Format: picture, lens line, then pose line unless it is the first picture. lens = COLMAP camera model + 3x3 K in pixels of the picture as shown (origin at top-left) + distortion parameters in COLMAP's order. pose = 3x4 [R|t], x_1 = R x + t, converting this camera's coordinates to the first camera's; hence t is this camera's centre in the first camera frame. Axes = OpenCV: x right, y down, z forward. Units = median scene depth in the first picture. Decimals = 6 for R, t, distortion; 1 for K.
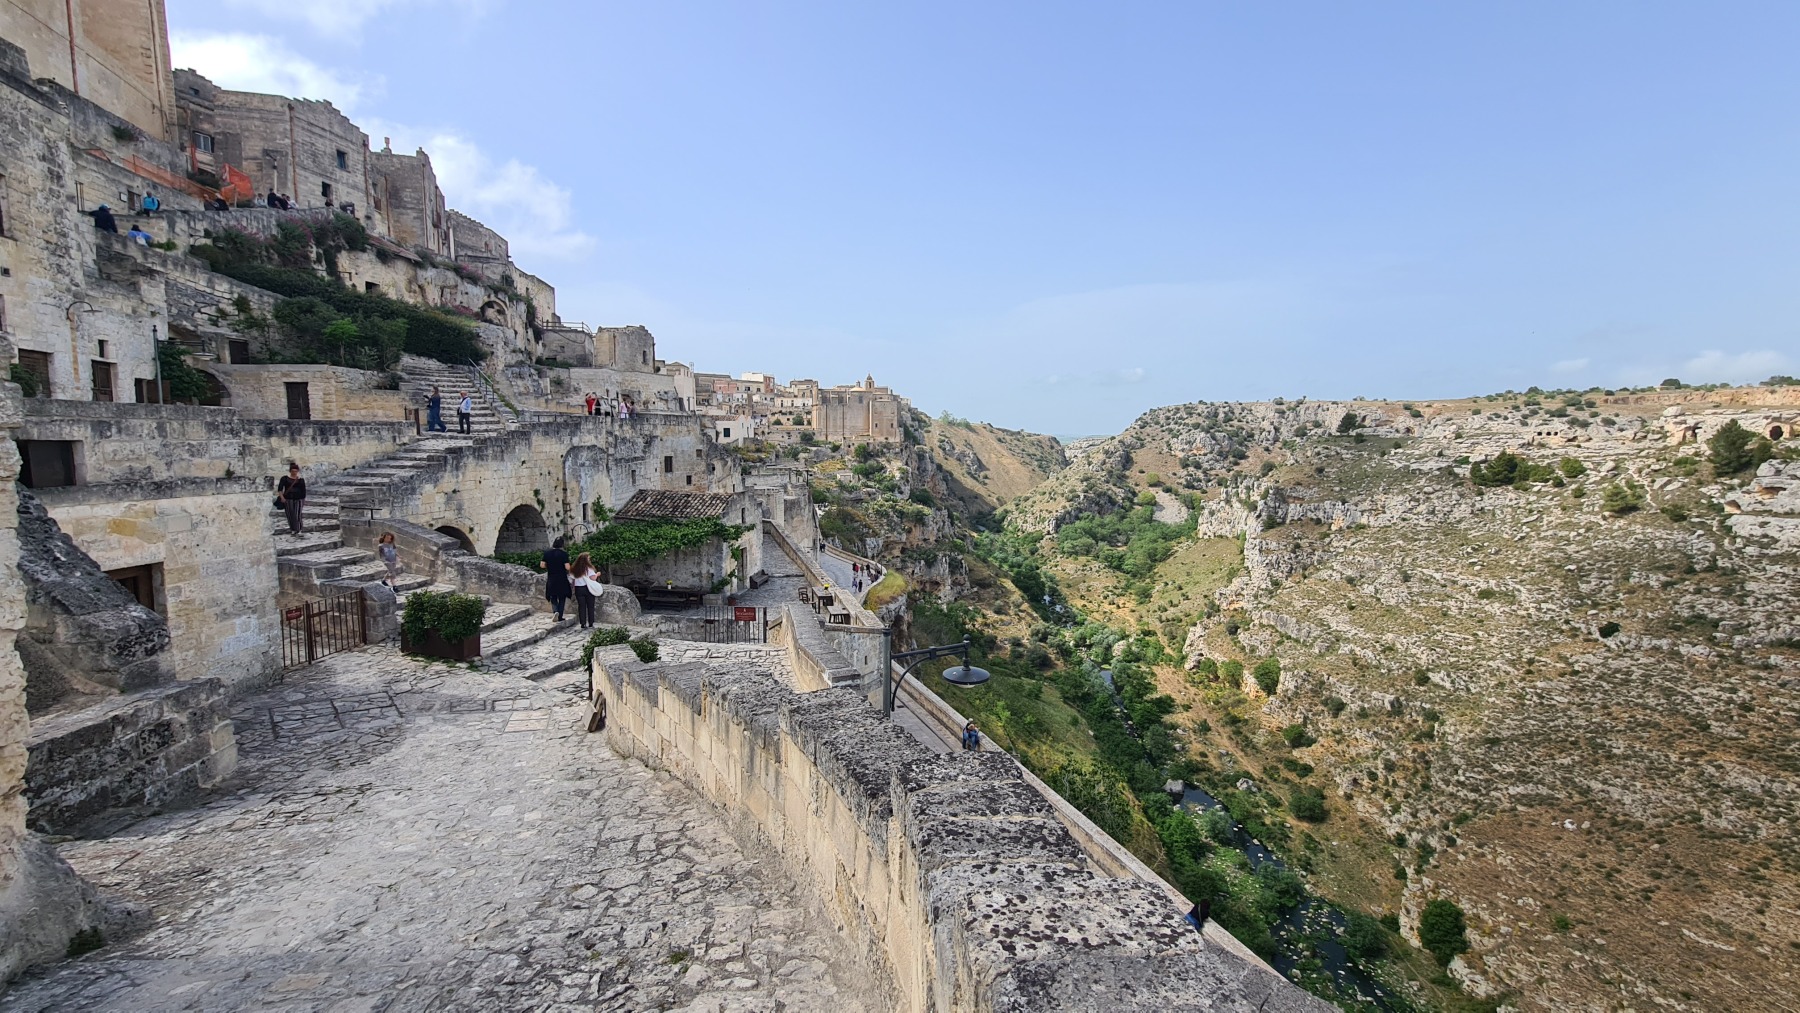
lens RADIAL K [[724.8, 0, 900.0], [0, 724.8, 506.5], [0, 0, 1]] dist [0.009852, -0.006665]
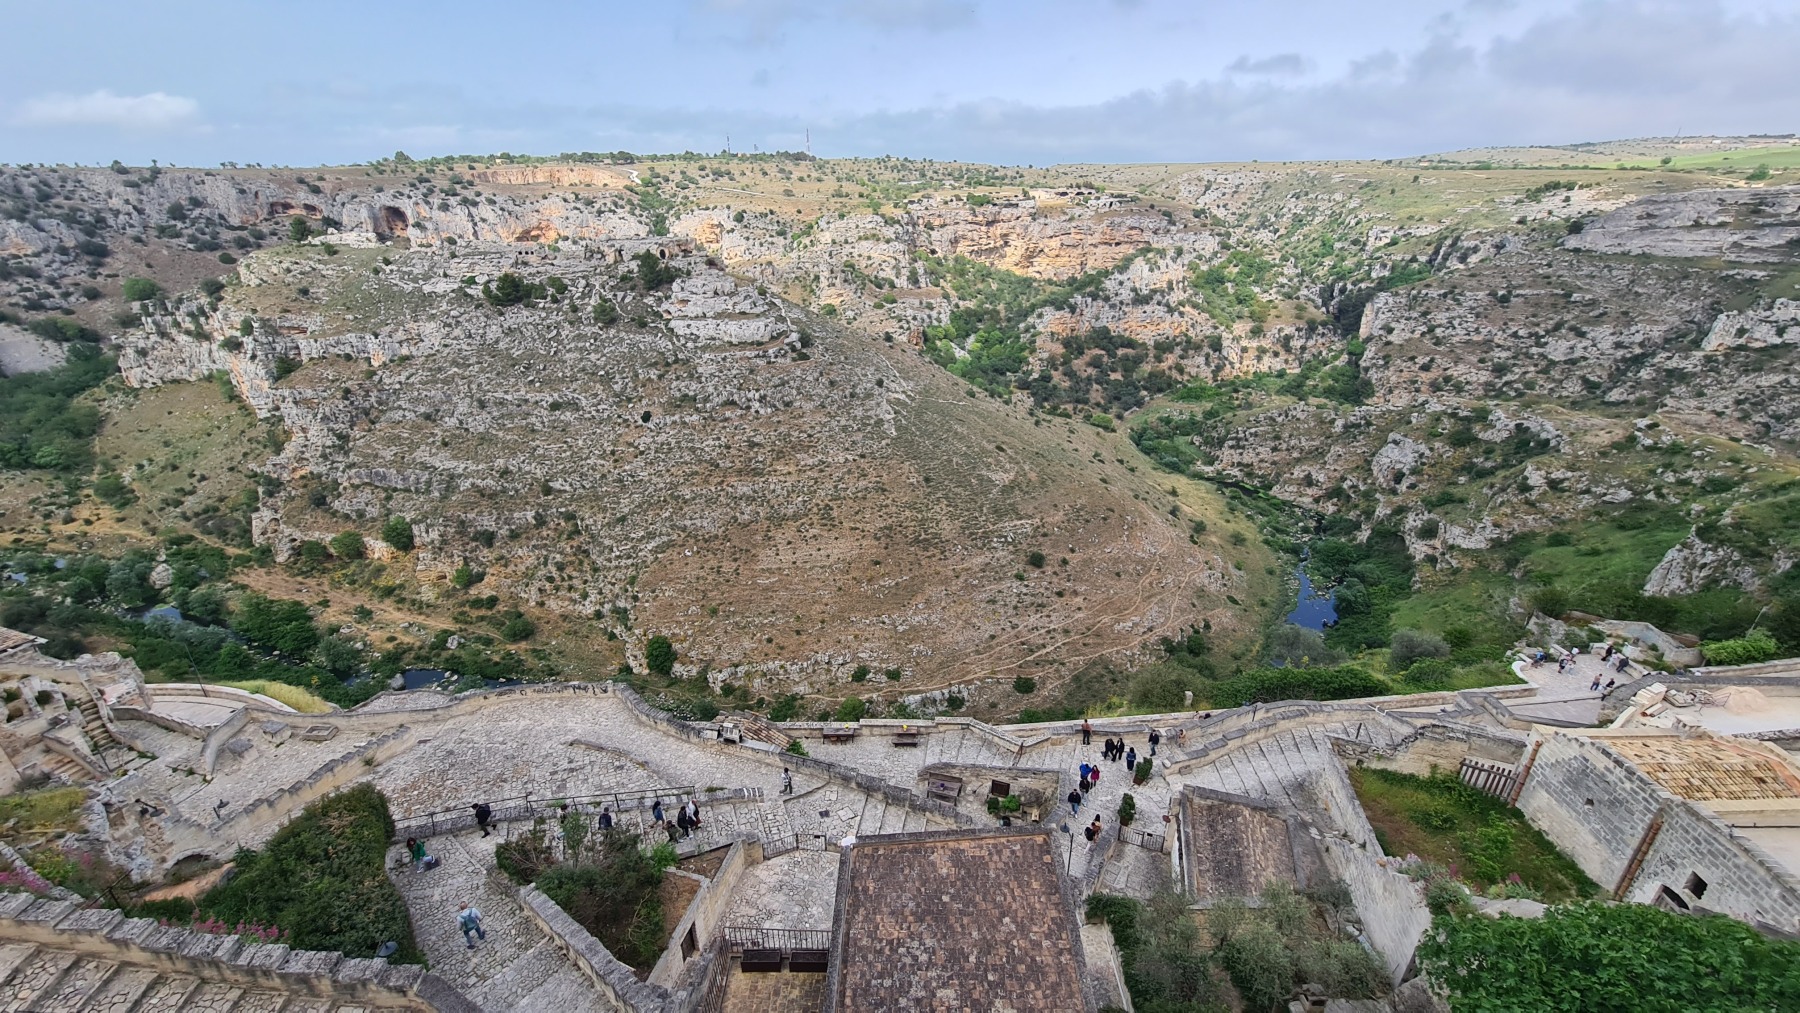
lens RADIAL K [[736.5, 0, 897.1], [0, 736.5, 501.8], [0, 0, 1]] dist [-0.001832, -0.000146]
pose [[0.266867, -0.390286, 0.881169, -0.177736], [0.092000, 0.920470, 0.379831, -0.125202], [-0.959332, -0.020297, 0.281549, 0.057634]]
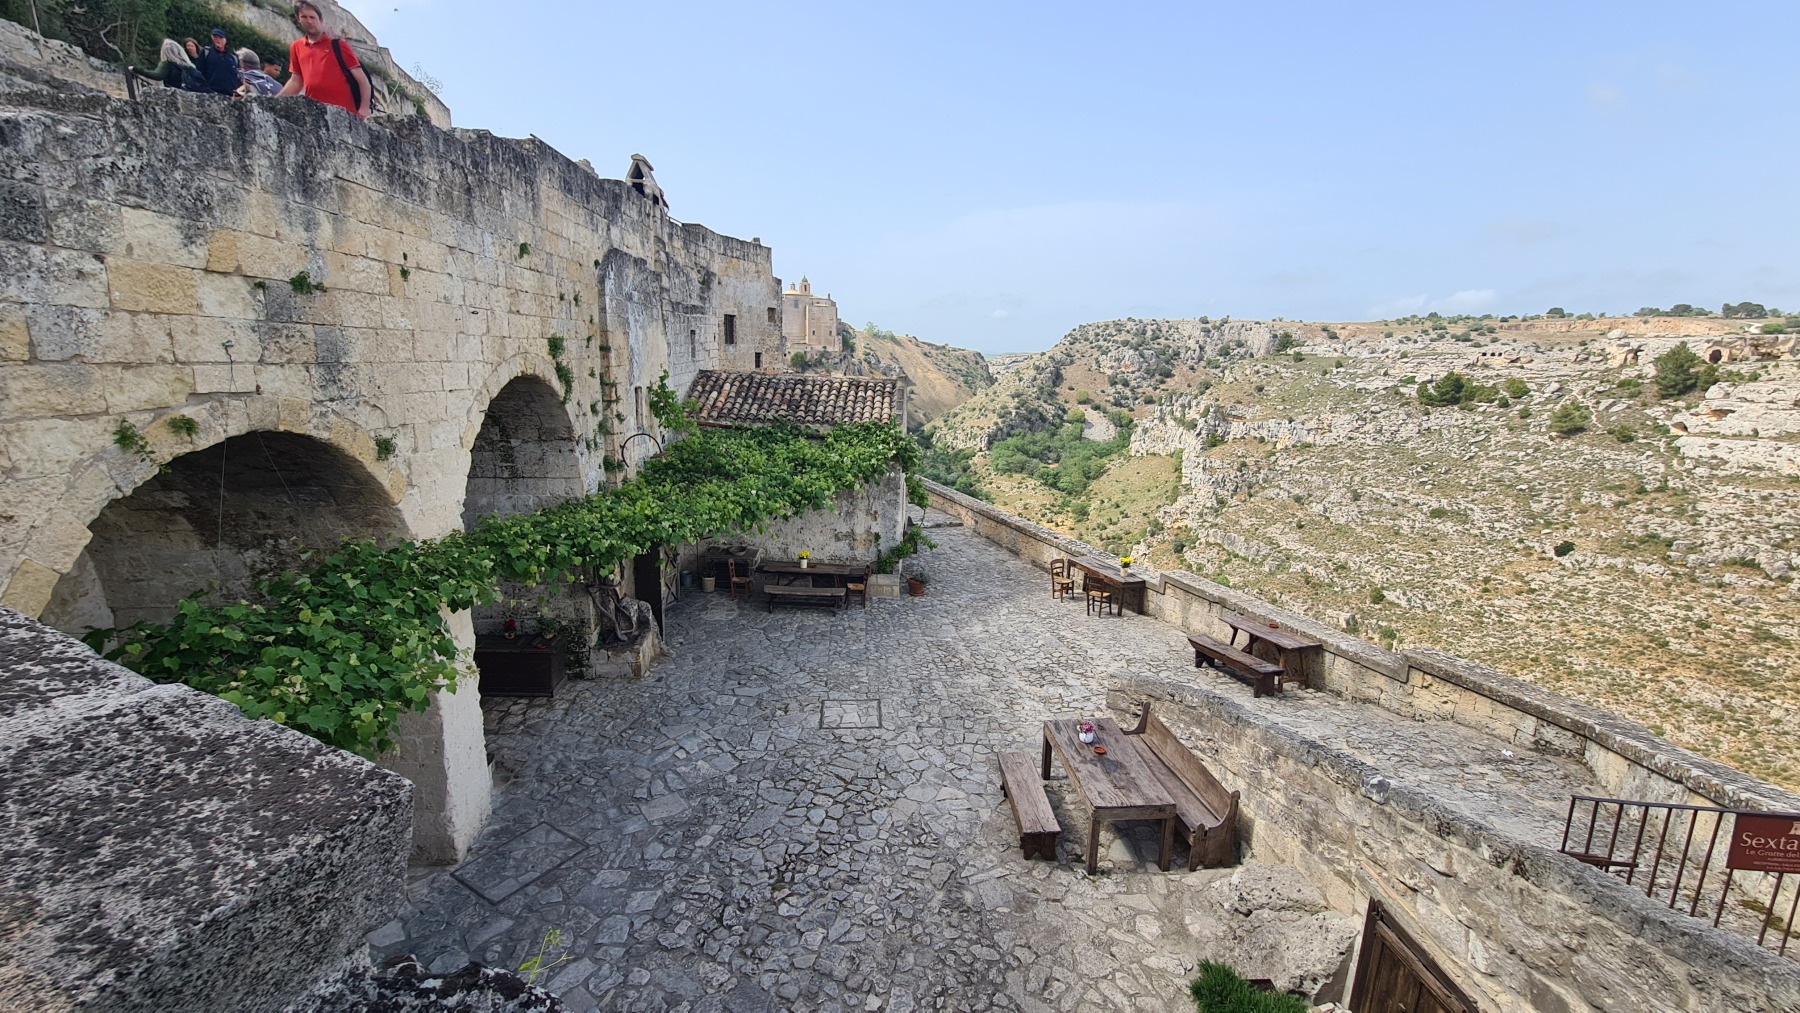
lens RADIAL K [[724.8, 0, 900.0], [0, 724.8, 506.5], [0, 0, 1]] dist [0.009852, -0.006665]
pose [[0.993378, -0.003334, 0.114845, -0.043029], [-0.009936, 0.993341, 0.114781, 0.002061], [-0.114463, -0.115162, 0.986730, 0.070854]]
